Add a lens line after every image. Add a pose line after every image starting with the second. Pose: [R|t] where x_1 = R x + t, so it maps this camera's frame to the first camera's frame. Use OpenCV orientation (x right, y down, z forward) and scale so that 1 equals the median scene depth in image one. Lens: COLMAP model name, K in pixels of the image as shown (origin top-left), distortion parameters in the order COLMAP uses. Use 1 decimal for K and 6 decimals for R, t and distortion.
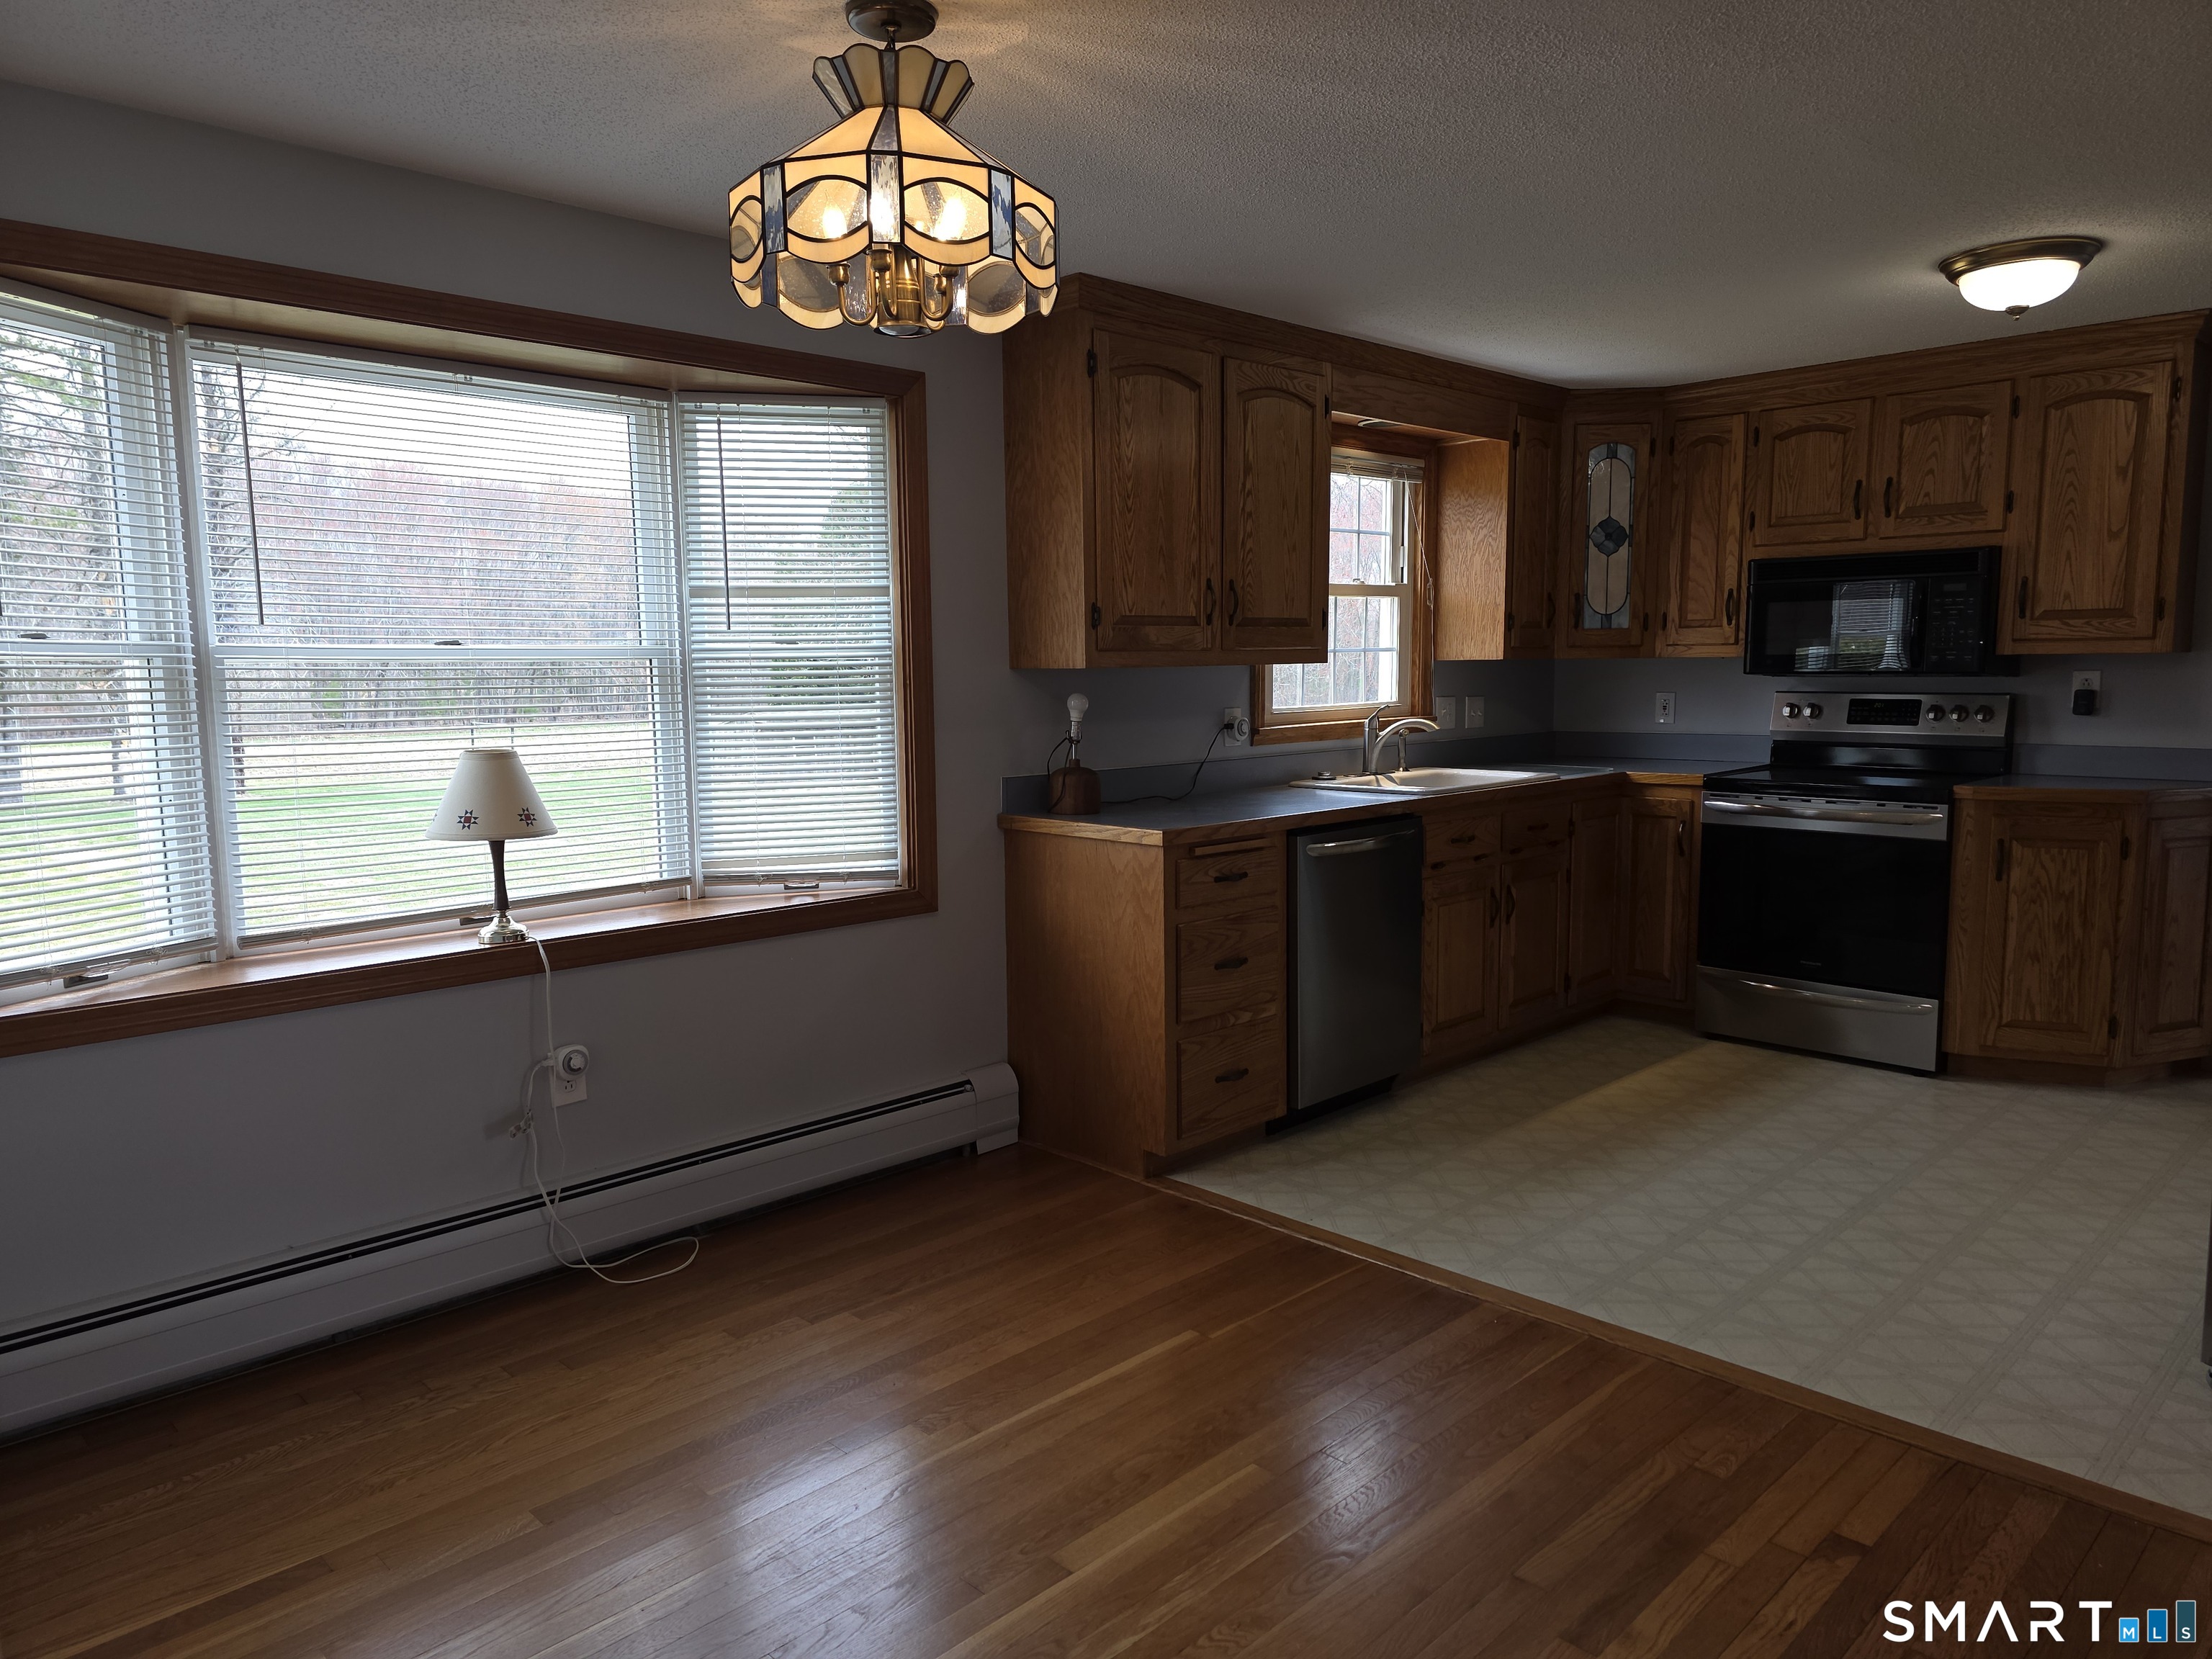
lens RADIAL K [[1477.8, 0, 1105.7], [0, 1477.8, 827.1], [0, 0, 1]] dist [0.052236, -0.015993]
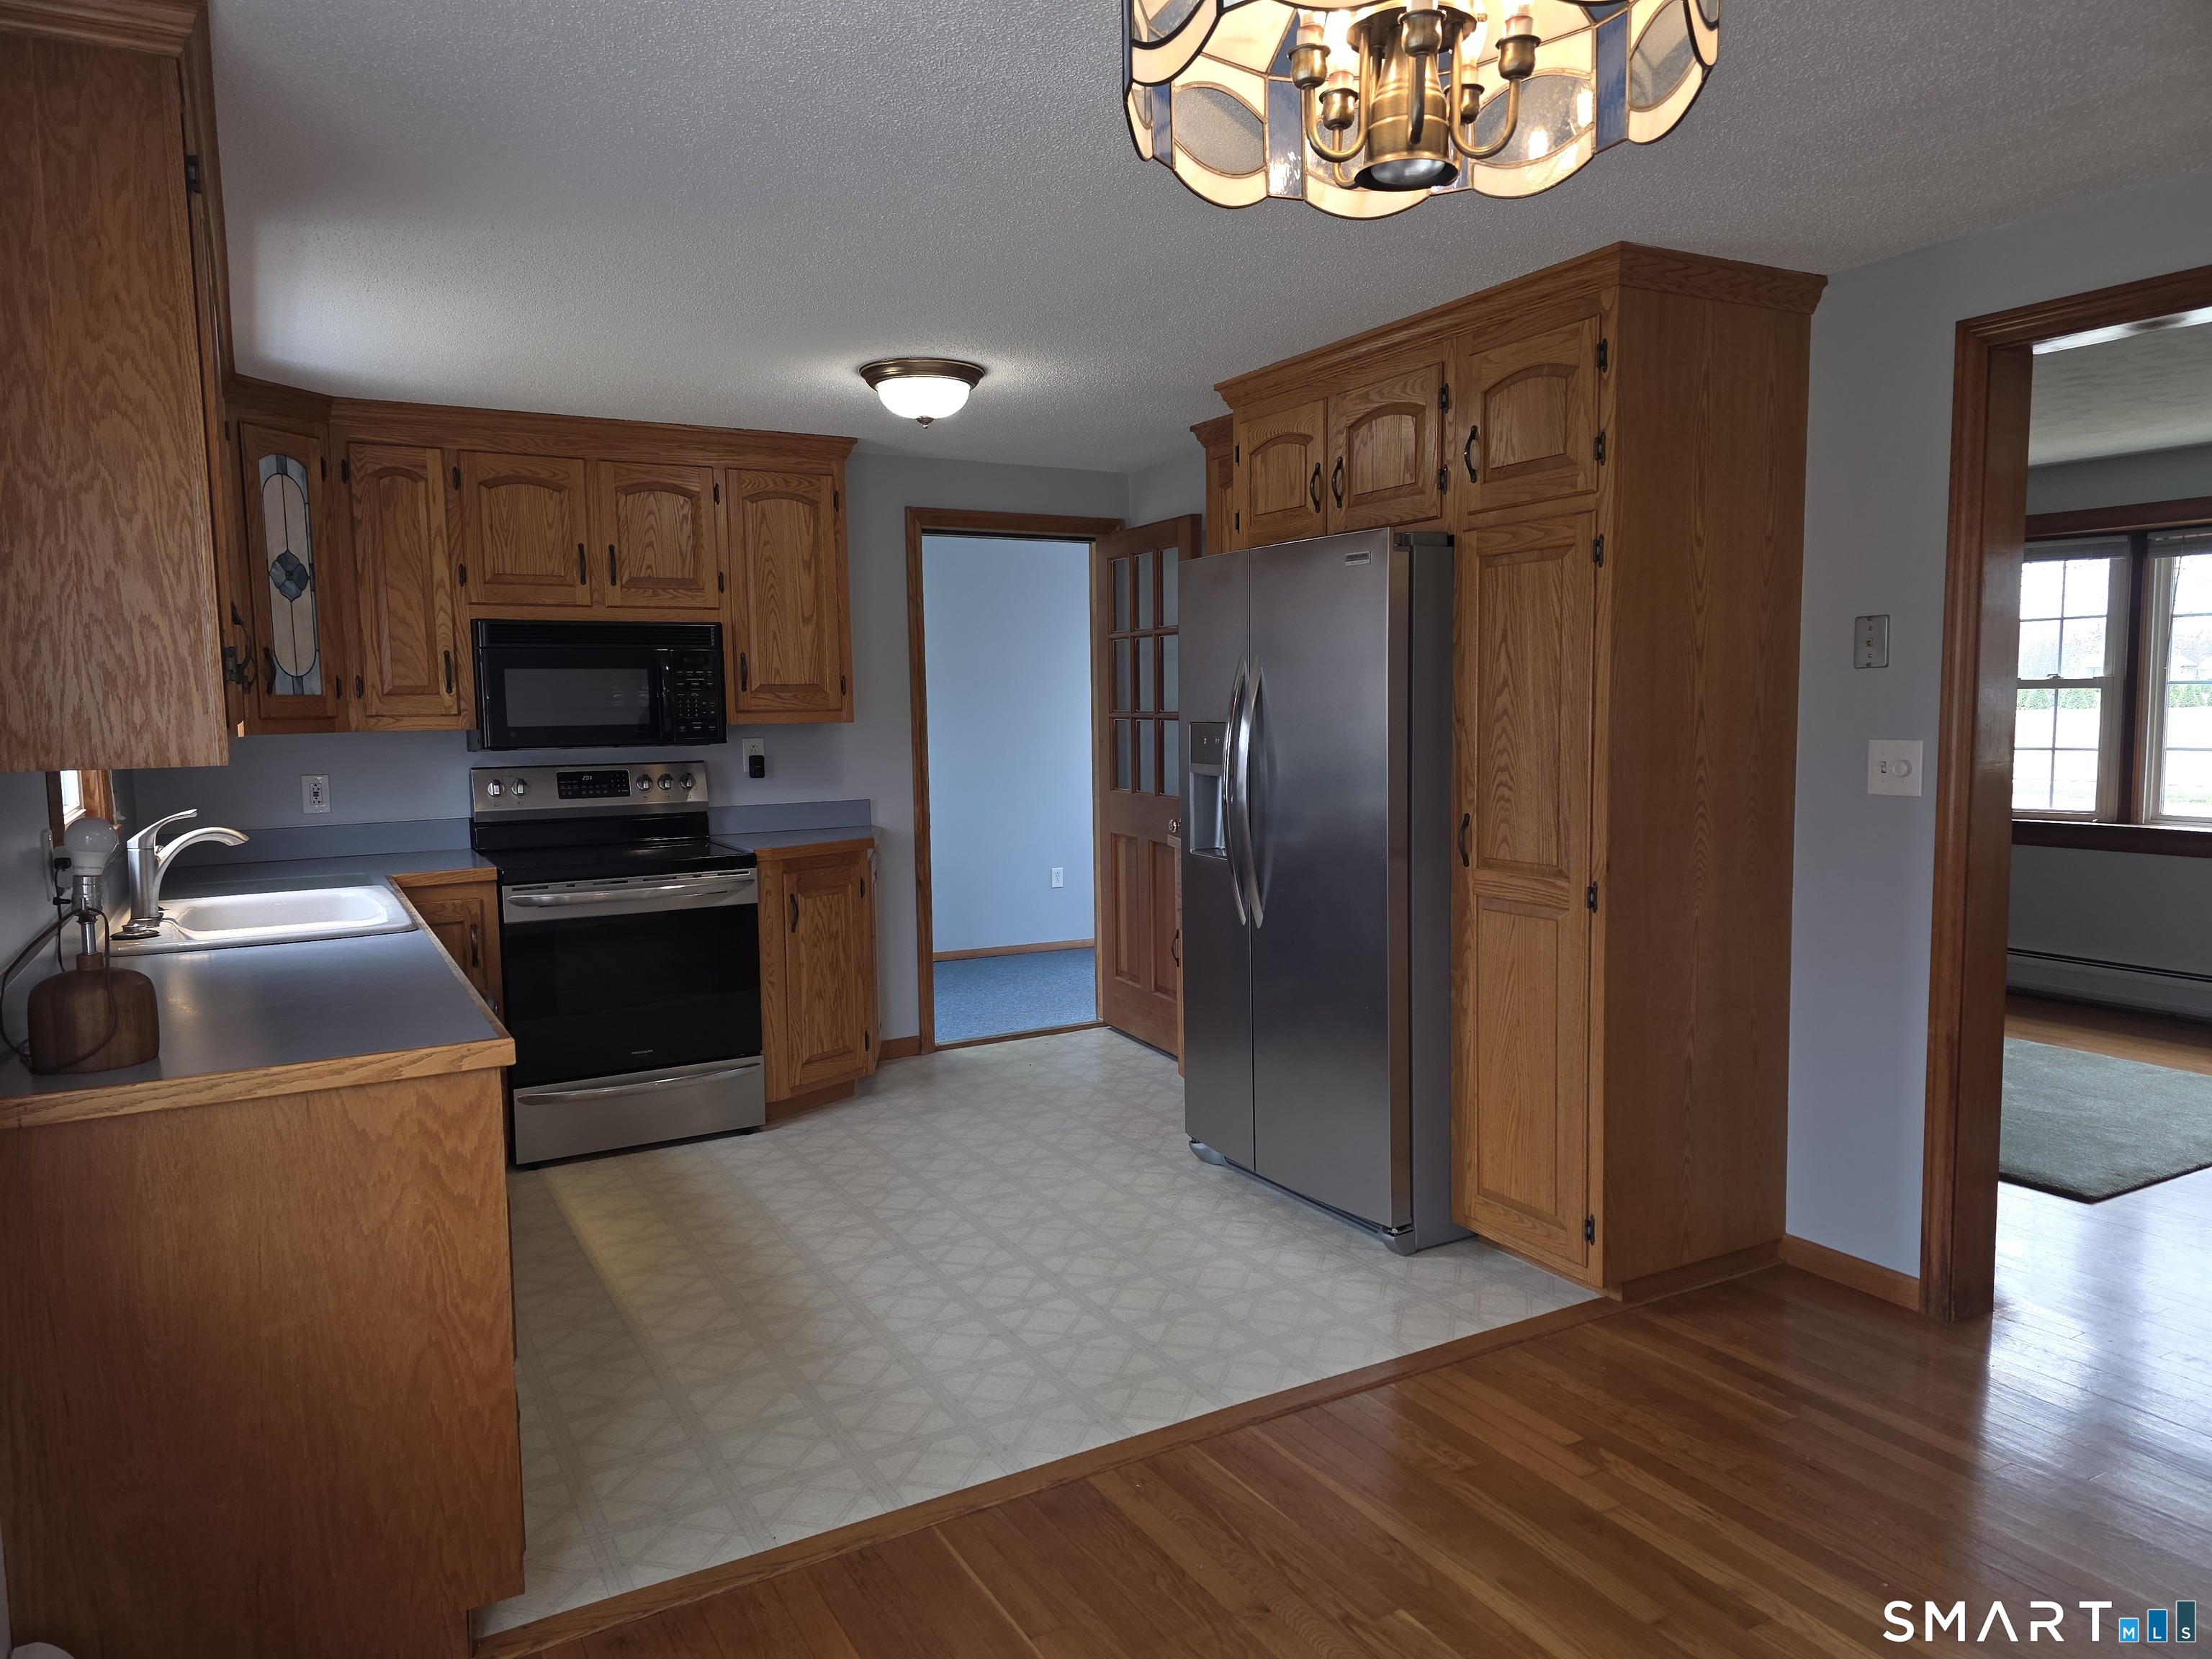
lens RADIAL K [[1477.8, 0, 1103.9], [0, 1477.8, 834.9], [0, 0, 1]] dist [0.052236, -0.015993]
pose [[0.271390, -0.086992, 0.958530, -0.366375], [0.123563, 0.990815, 0.054937, -0.065564], [-0.954505, 0.103529, 0.279646, 0.485923]]
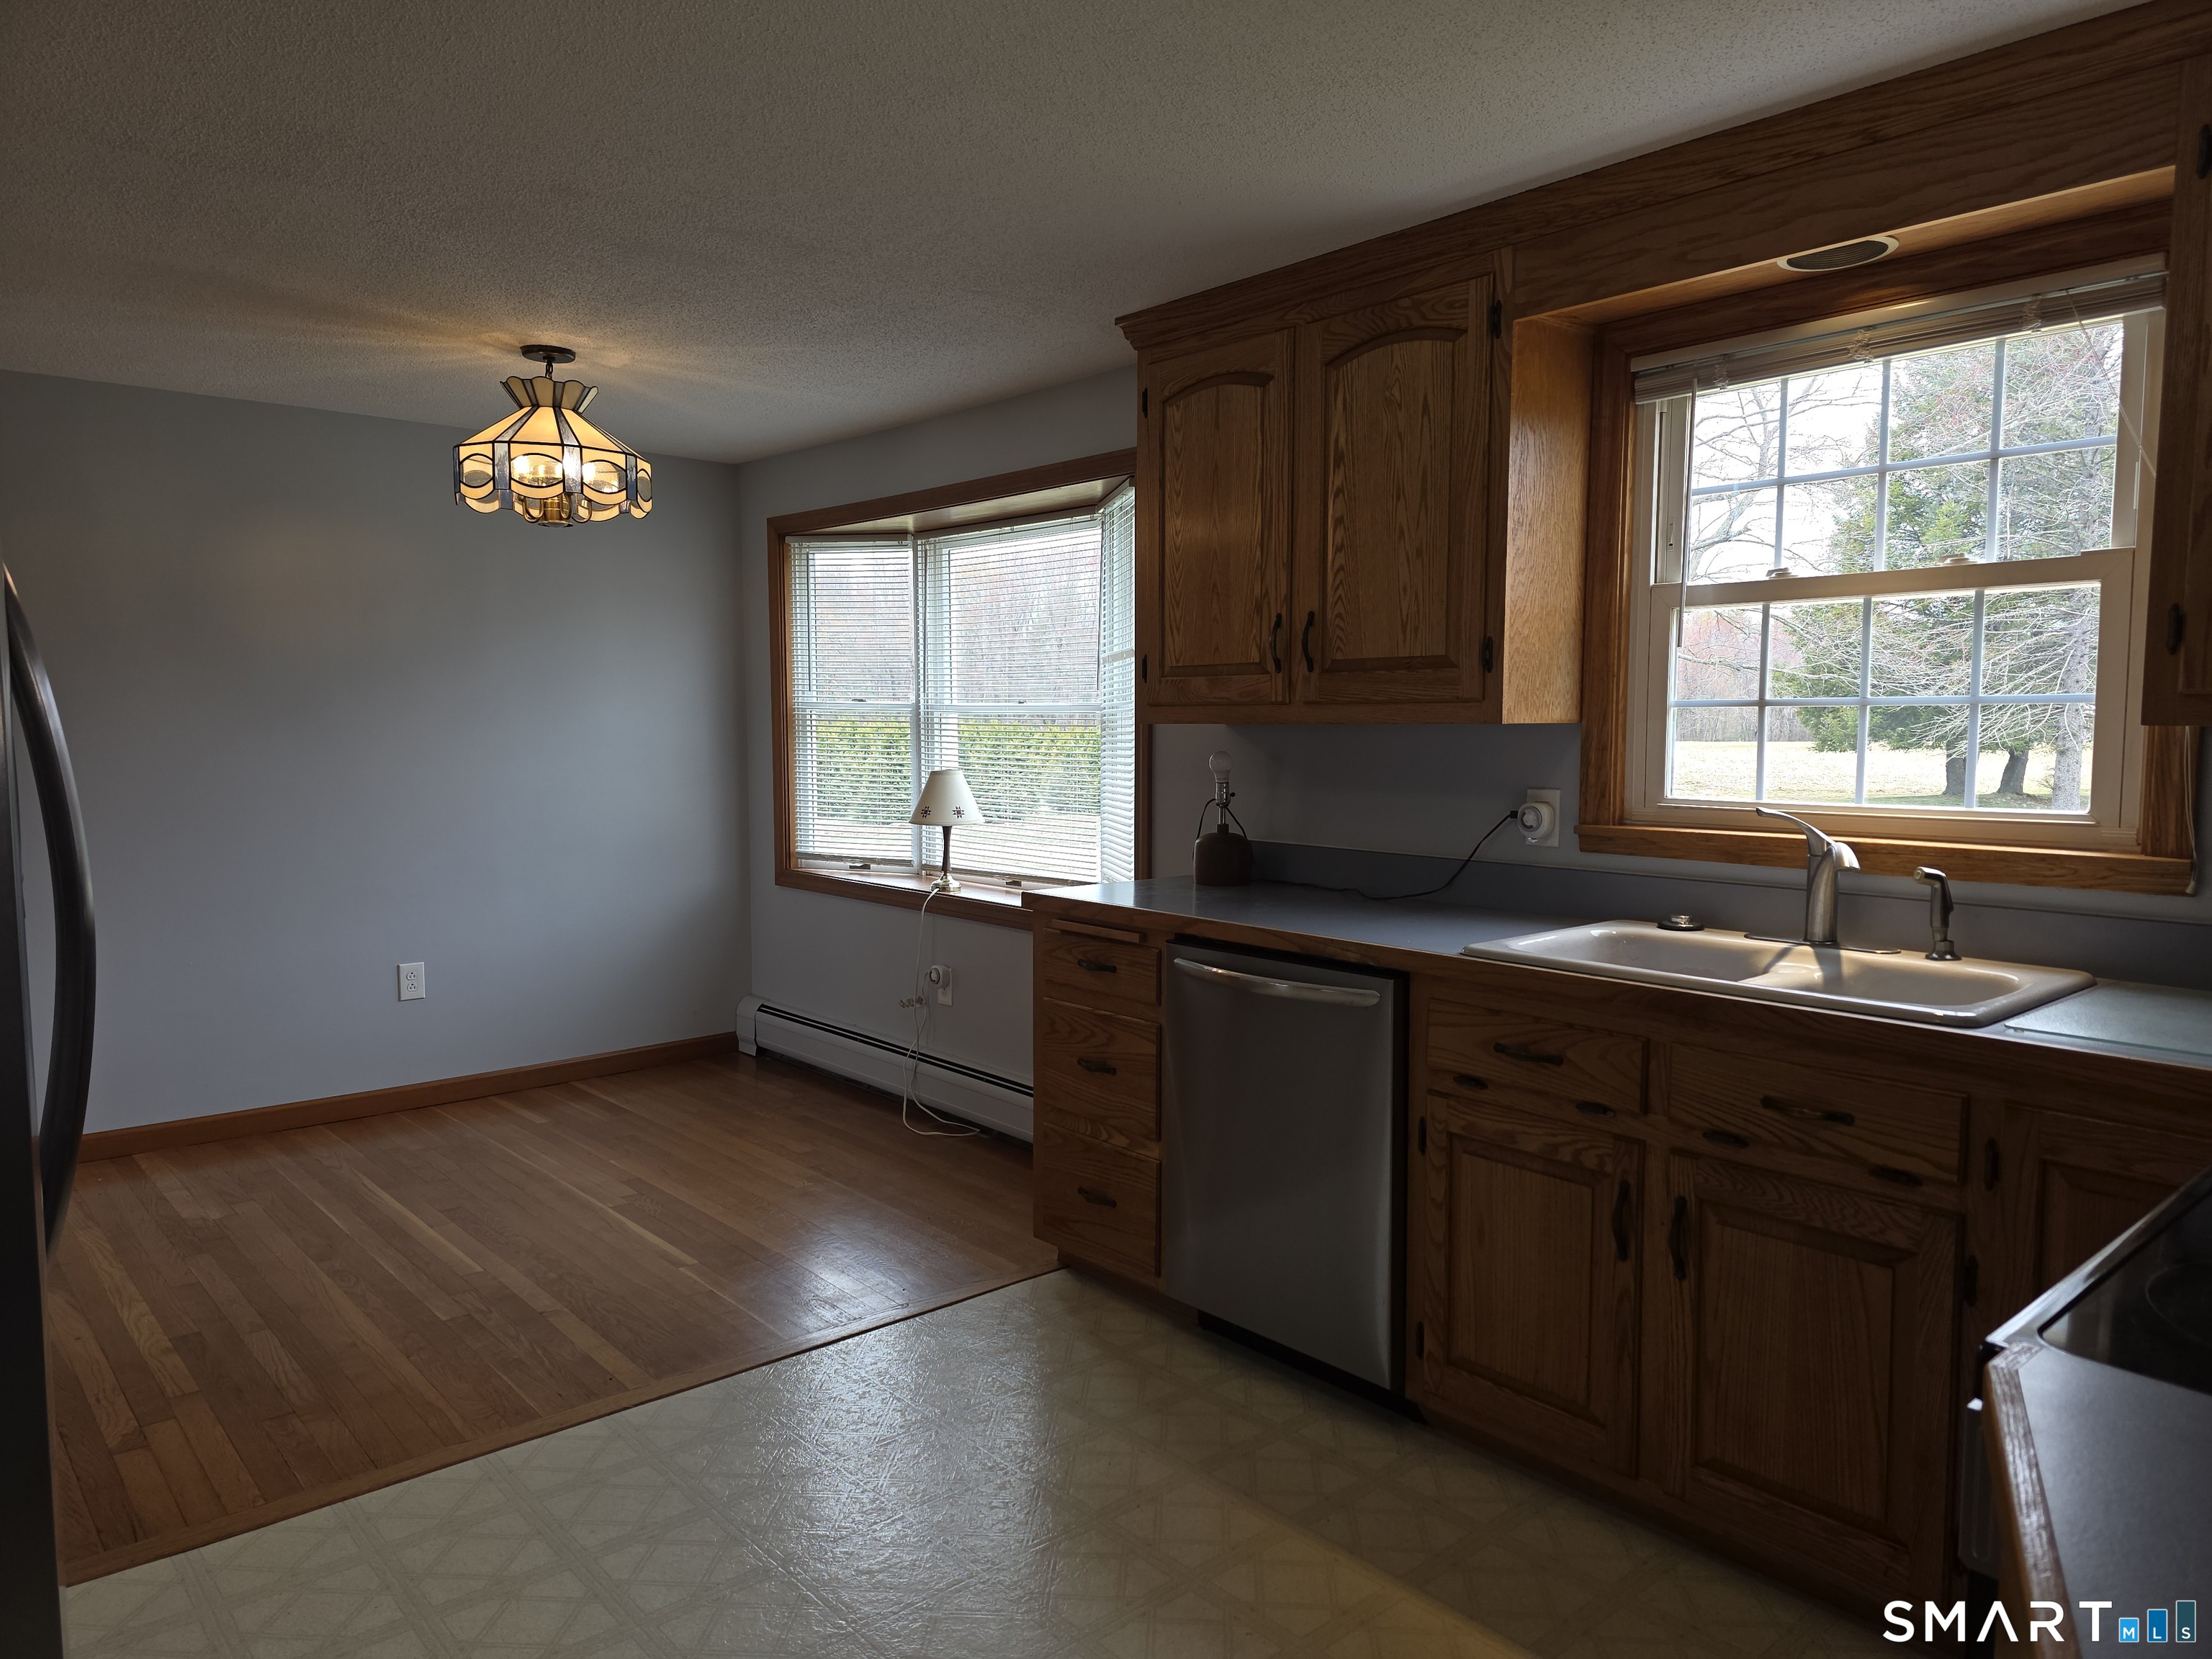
lens RADIAL K [[1477.8, 0, 1111.8], [0, 1477.8, 821.3], [0, 0, 1]] dist [0.052236, -0.015993]
pose [[-0.064630, 0.083802, -0.994384, 0.801669], [-0.108937, 0.989920, 0.090506, -0.110751], [0.991945, 0.114174, -0.054849, 0.891814]]
